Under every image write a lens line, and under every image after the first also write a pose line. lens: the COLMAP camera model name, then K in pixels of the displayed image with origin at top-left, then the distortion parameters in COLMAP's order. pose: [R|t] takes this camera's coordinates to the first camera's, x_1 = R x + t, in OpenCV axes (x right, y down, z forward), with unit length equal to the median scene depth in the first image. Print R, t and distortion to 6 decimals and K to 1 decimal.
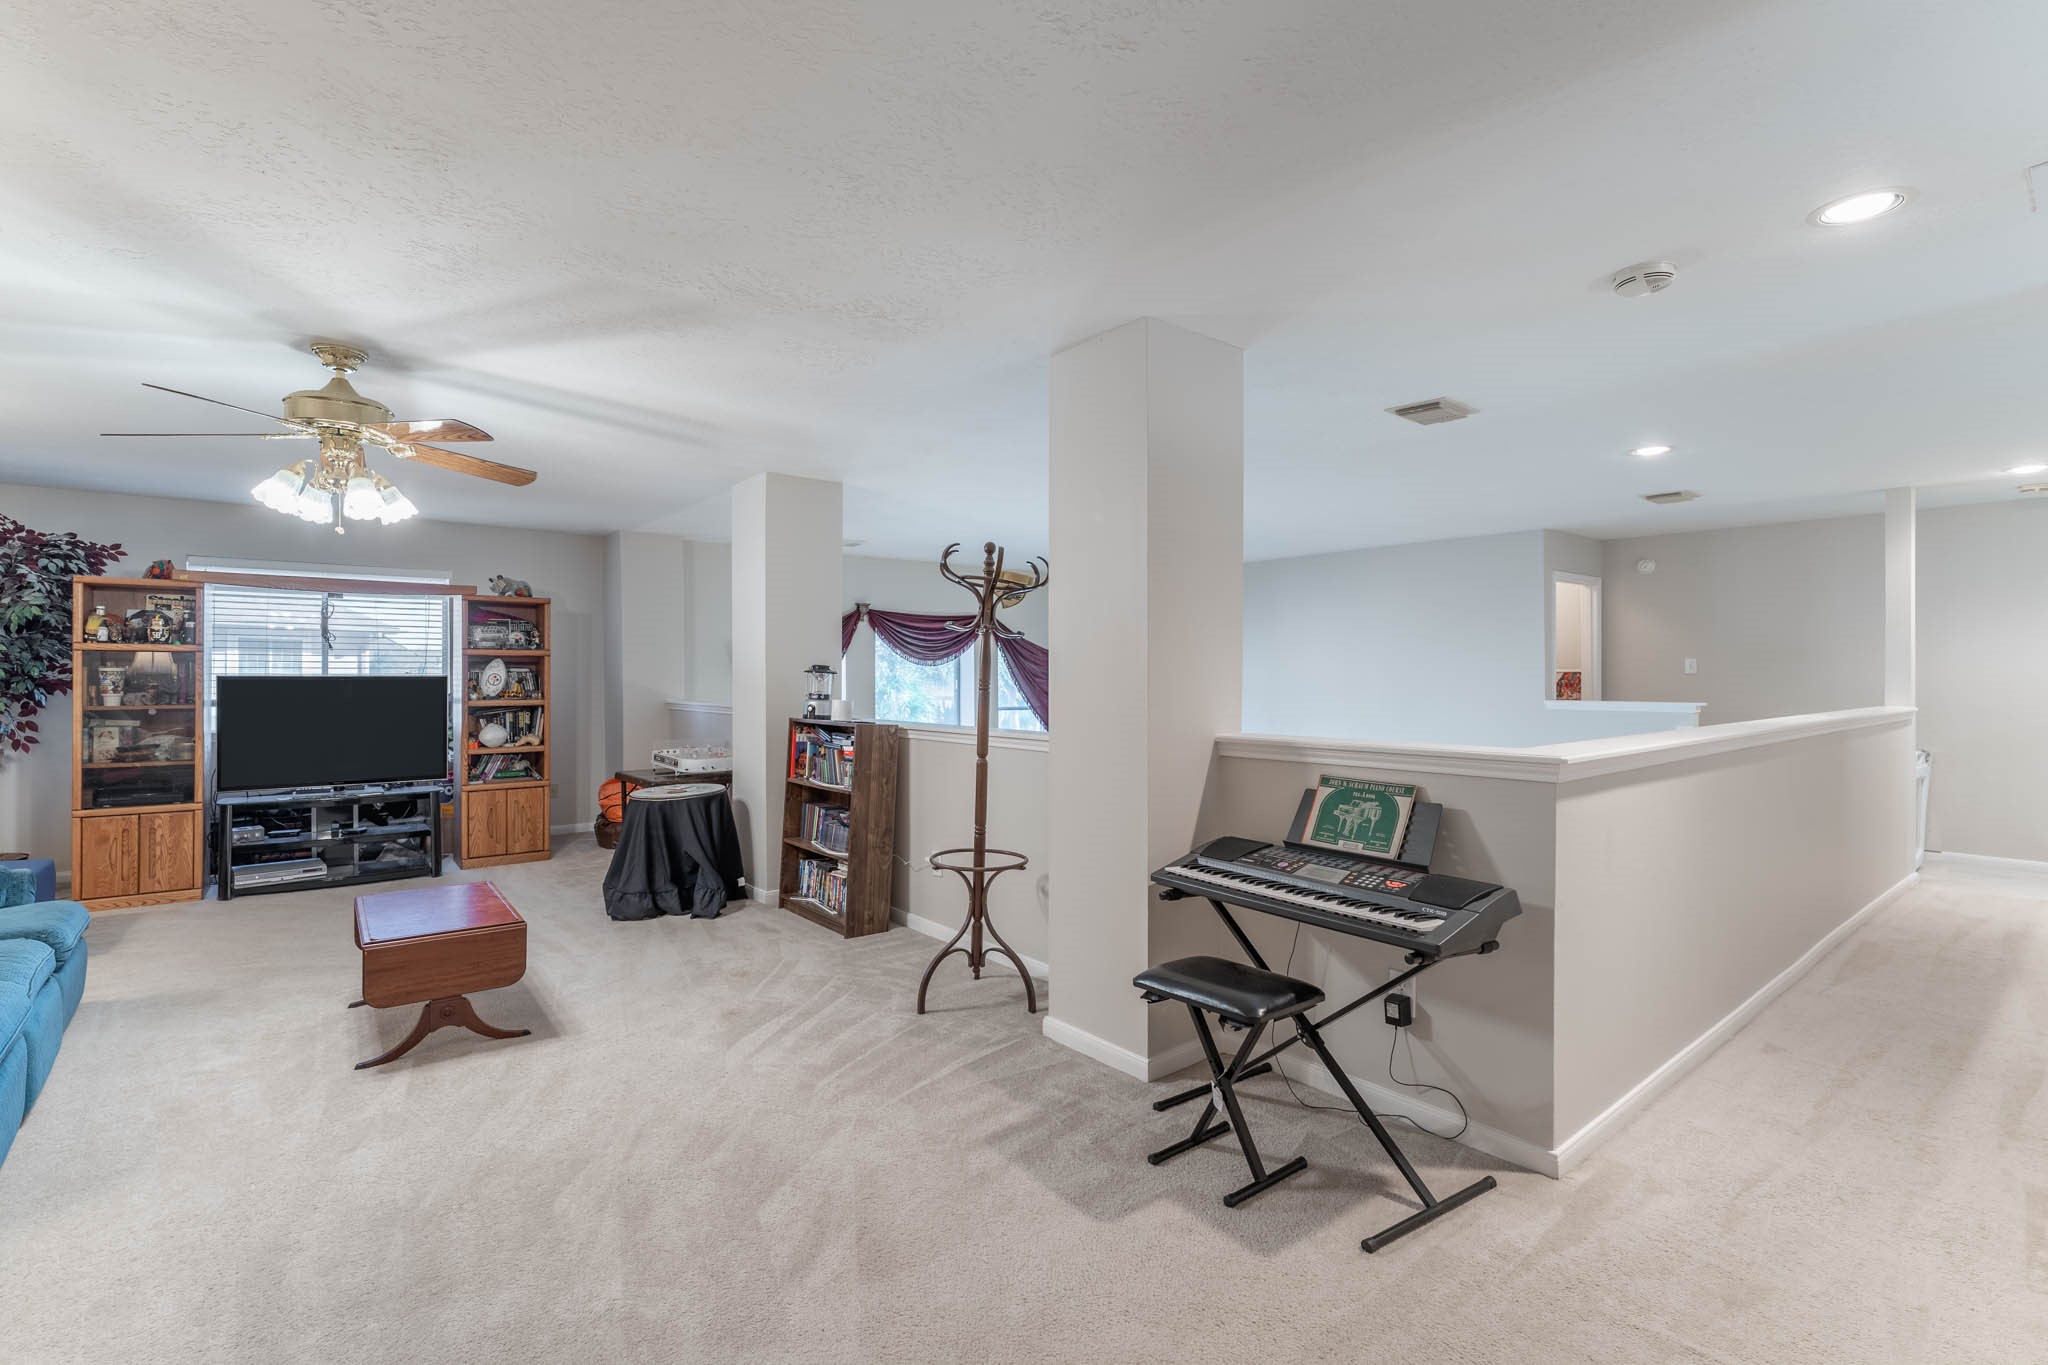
lens RADIAL K [[927.0, 0, 1017.1], [0, 927.0, 674.3], [0, 0, 1]] dist [0.001078, -0.000596]
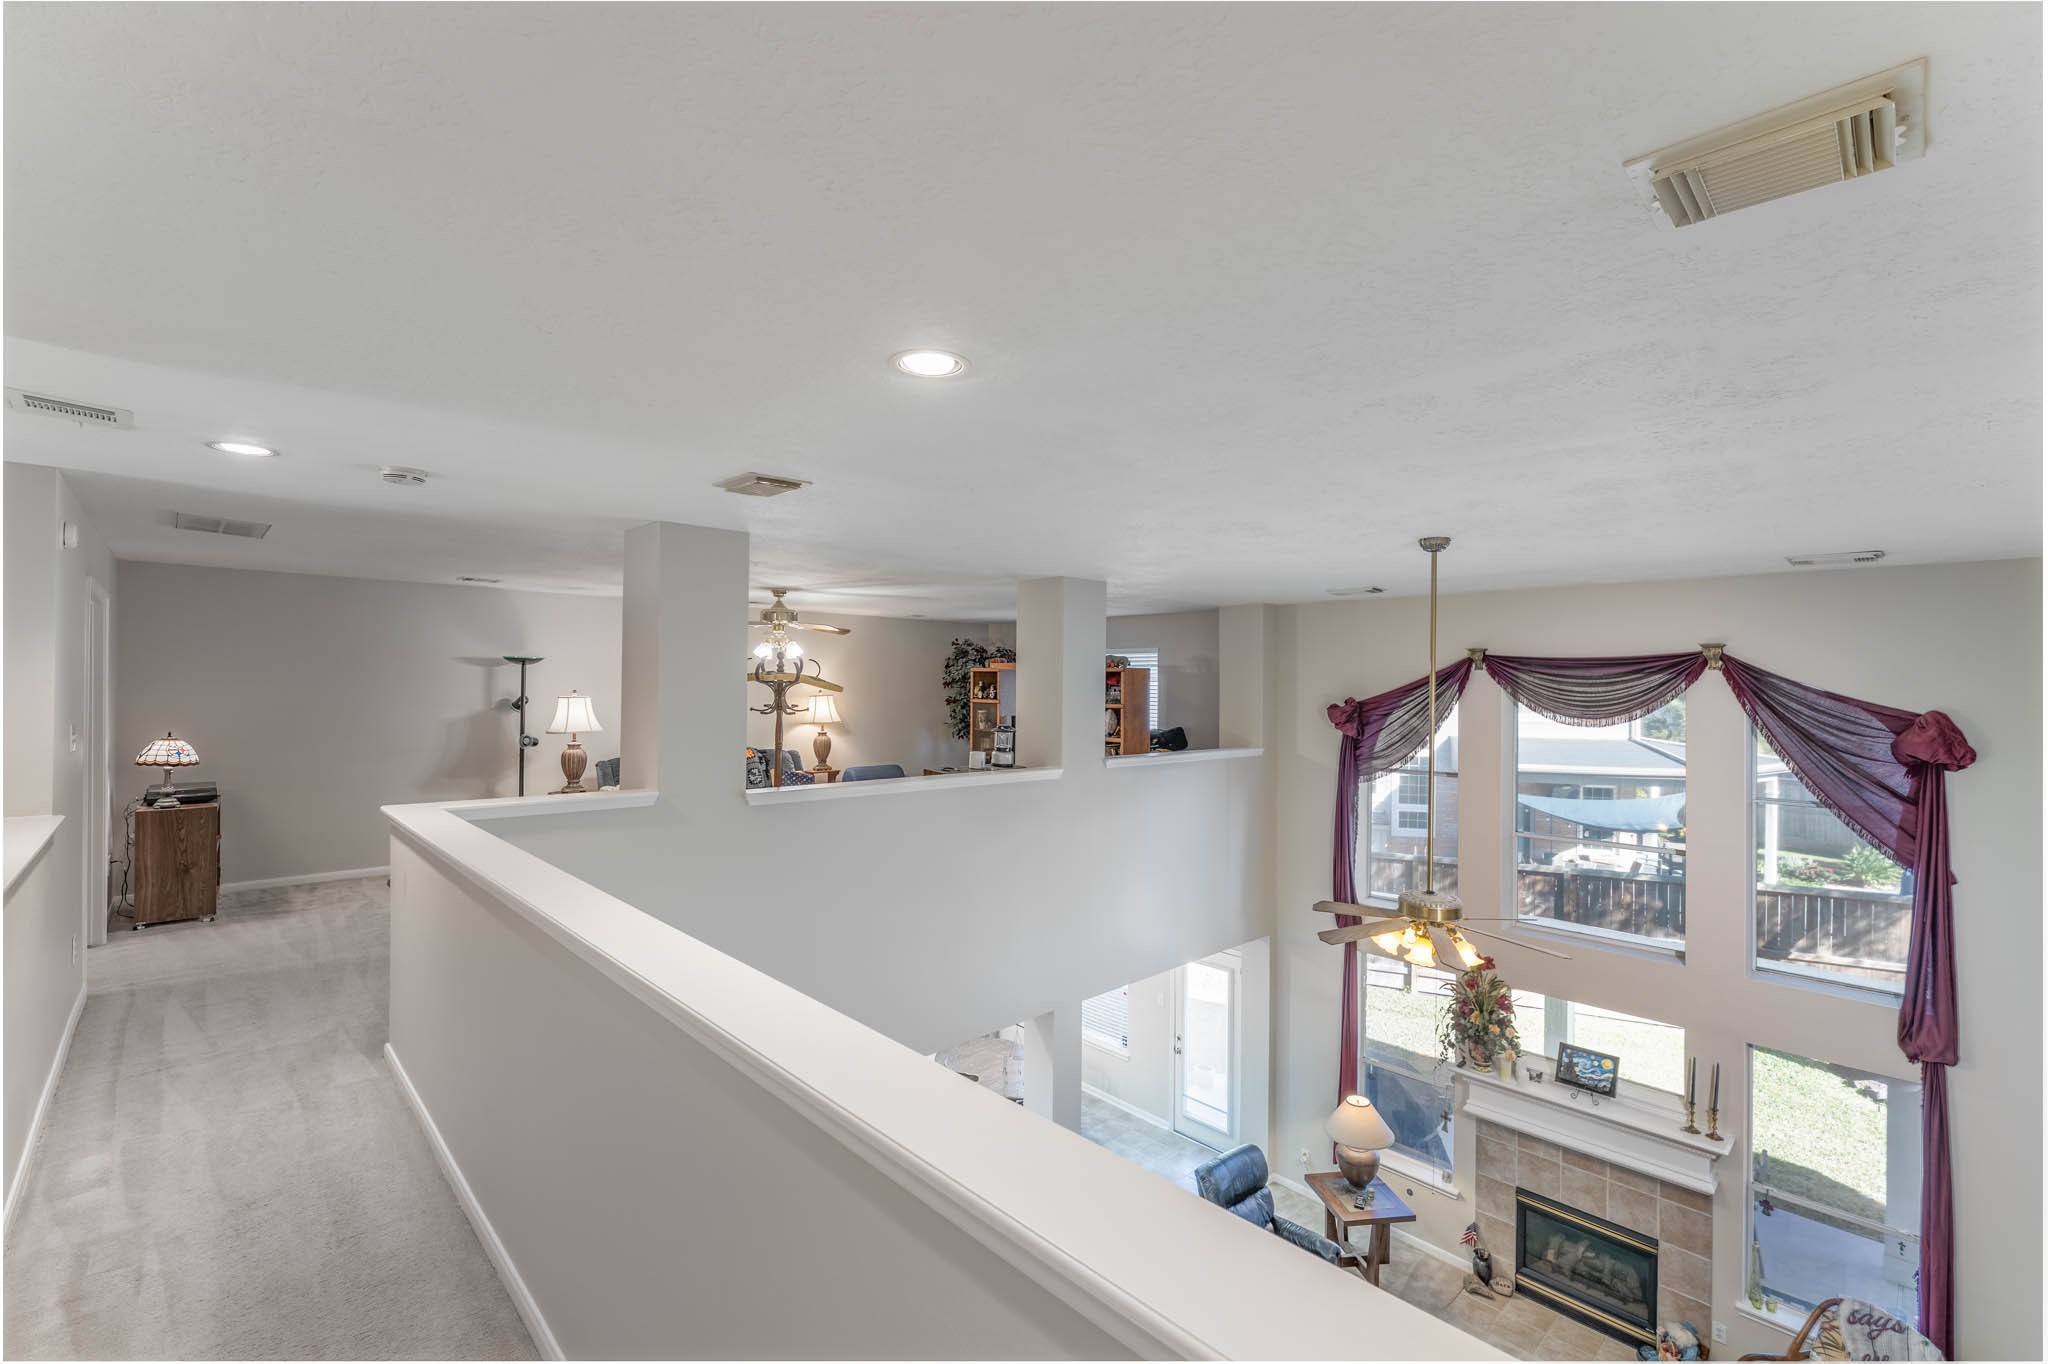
lens RADIAL K [[884.4, 0, 1024.6], [0, 884.4, 683.8], [0, 0, 1]] dist [0.001793, -0.000496]
pose [[0.080335, 0.000708, -0.996768, 1.448938], [-0.012861, 0.999917, -0.000326, -0.095318], [0.996685, 0.012846, 0.080337, 1.287501]]
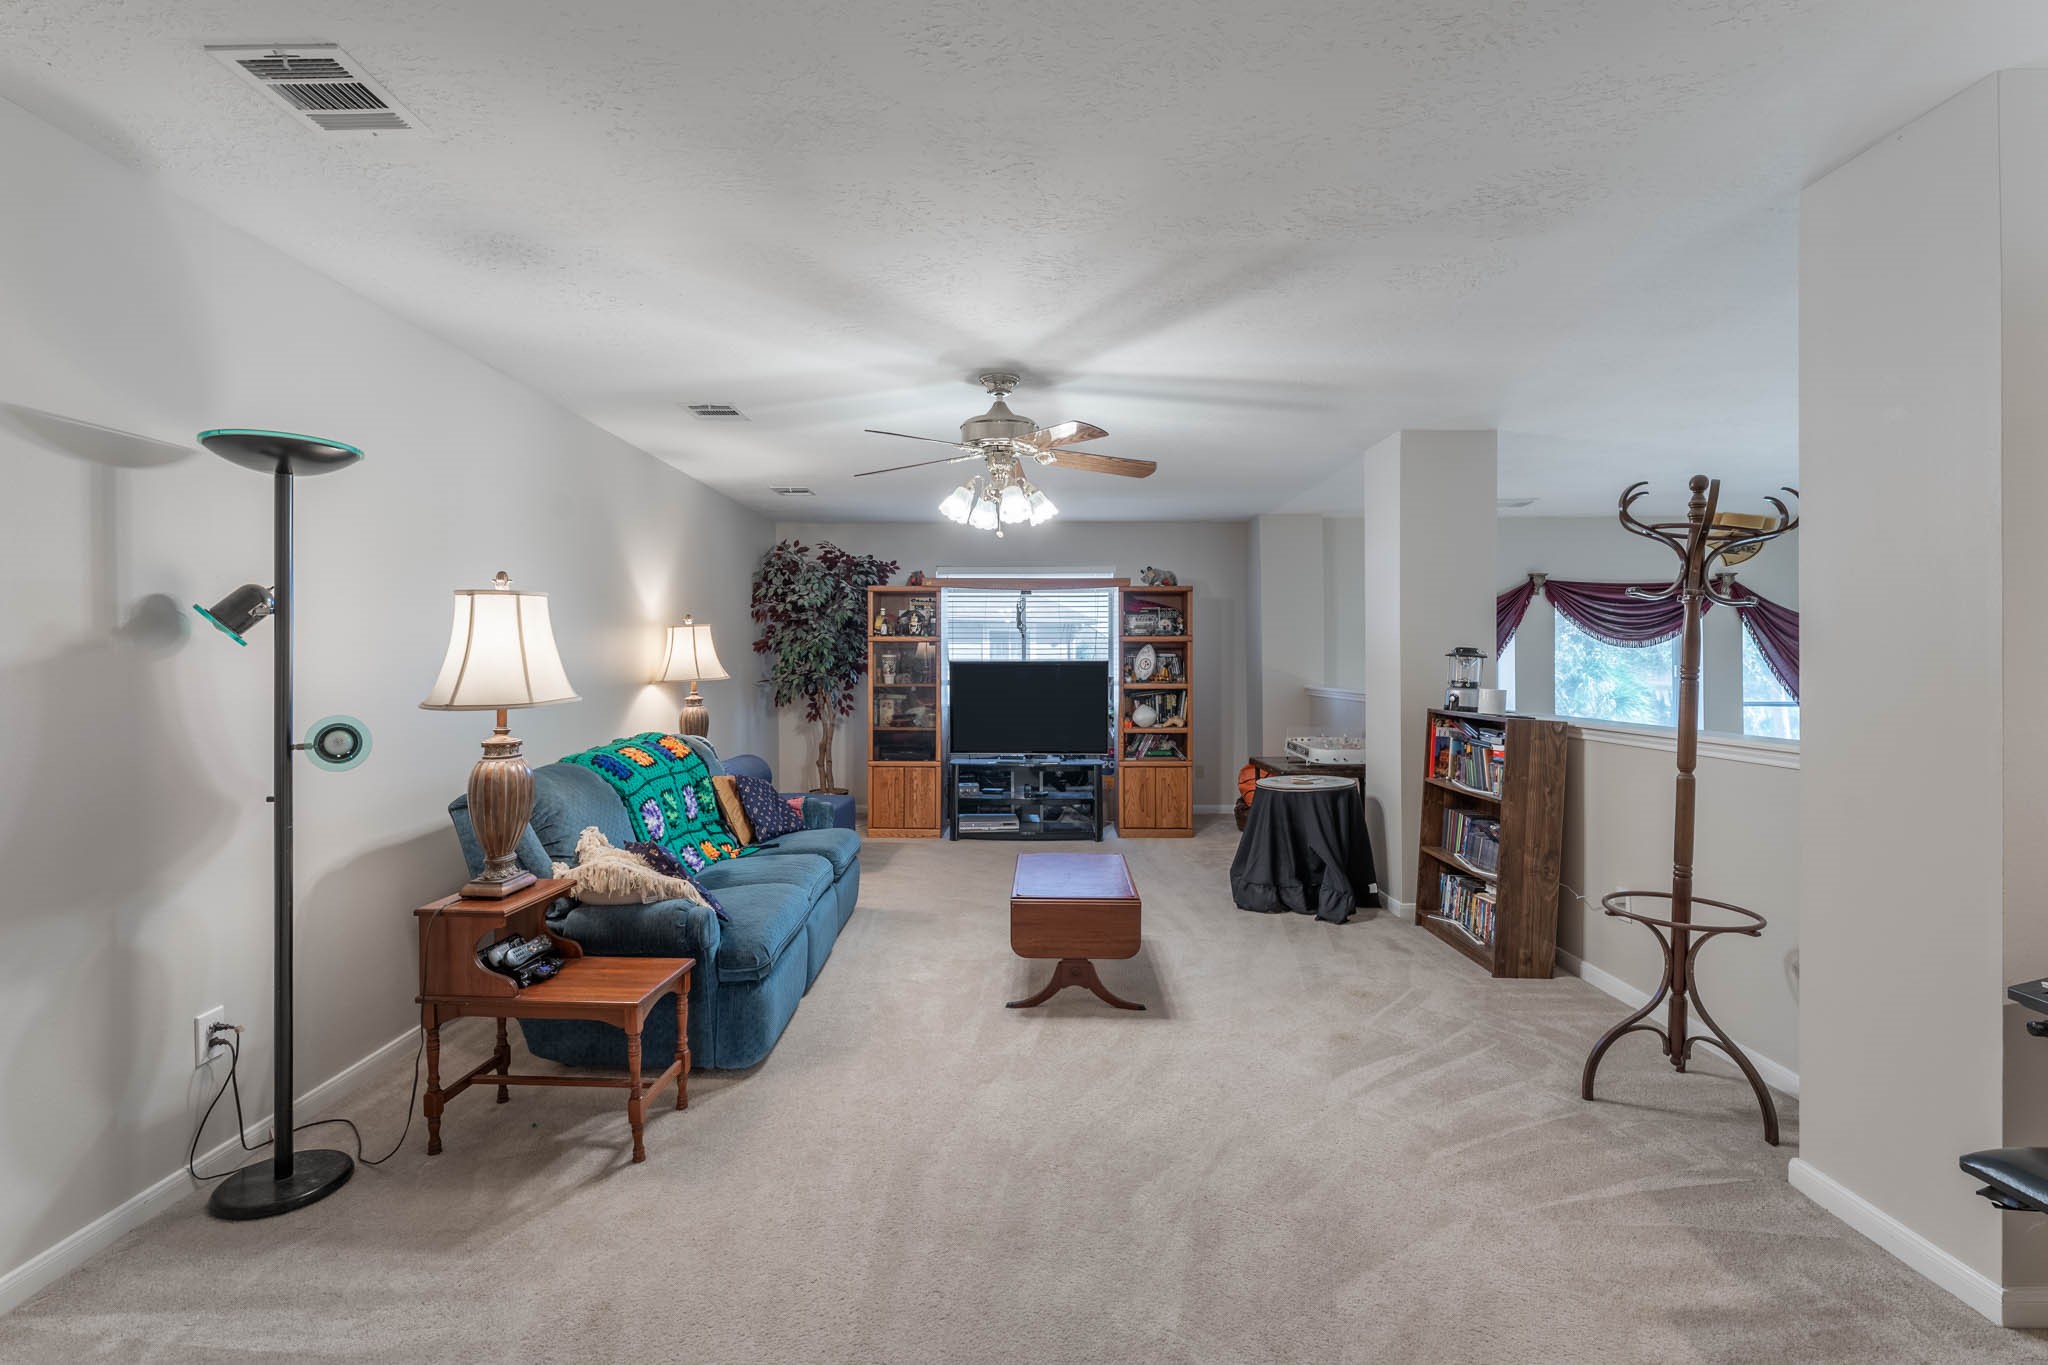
lens RADIAL K [[953.1, 0, 1014.3], [0, 953.1, 660.3], [0, 0, 1]] dist [-0.001246, -0.000017]
pose [[0.774974, -0.001039, -0.631992, 0.026647], [0.002018, 0.999998, 0.000830, 0.000313], [0.631990, -0.001919, 0.774974, 0.084653]]
